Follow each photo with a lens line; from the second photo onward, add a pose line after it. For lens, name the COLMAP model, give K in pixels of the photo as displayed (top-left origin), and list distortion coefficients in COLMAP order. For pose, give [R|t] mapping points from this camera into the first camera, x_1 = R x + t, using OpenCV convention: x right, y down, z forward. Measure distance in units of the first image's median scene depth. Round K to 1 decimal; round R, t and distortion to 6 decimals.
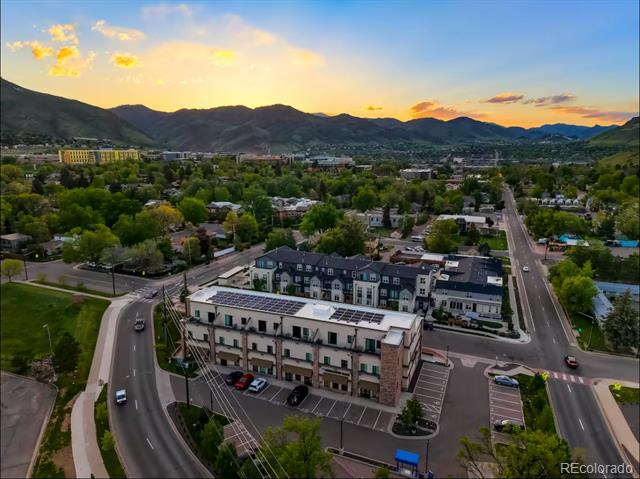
lens RADIAL K [[439.2, 0, 320.0], [0, 439.2, 239.5], [0, 0, 1]] dist [0.005699, -0.000356]
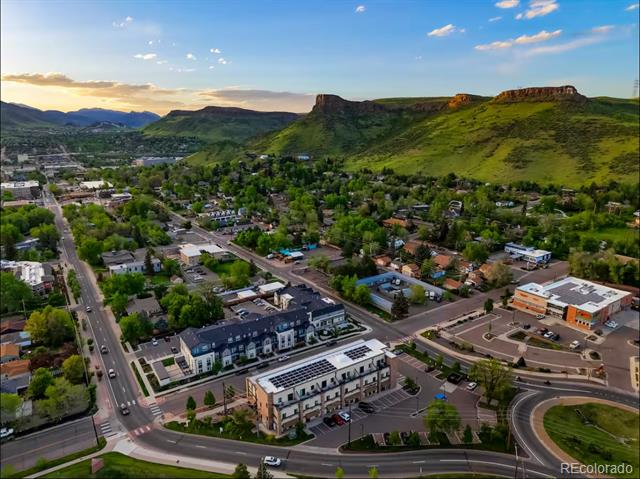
lens RADIAL K [[439.2, 0, 320.0], [0, 439.2, 239.5], [0, 0, 1]] dist [0.005699, -0.000356]
pose [[0.570994, -0.215607, 0.792136, -1.260520], [0.178627, 0.974408, 0.136459, -0.519075], [-0.801285, 0.063579, 0.594895, 0.043176]]
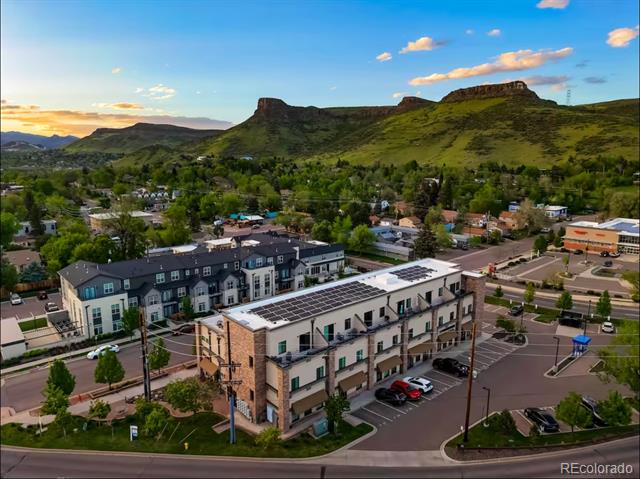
lens RADIAL K [[433.1, 0, 320.0], [0, 433.1, 239.5], [0, 0, 1]] dist [0.001043, -0.003168]
pose [[0.445316, -0.164816, 0.880073, -0.774322], [0.185508, 0.978568, 0.089395, -0.013183], [-0.875945, 0.123451, 0.466347, 0.709483]]
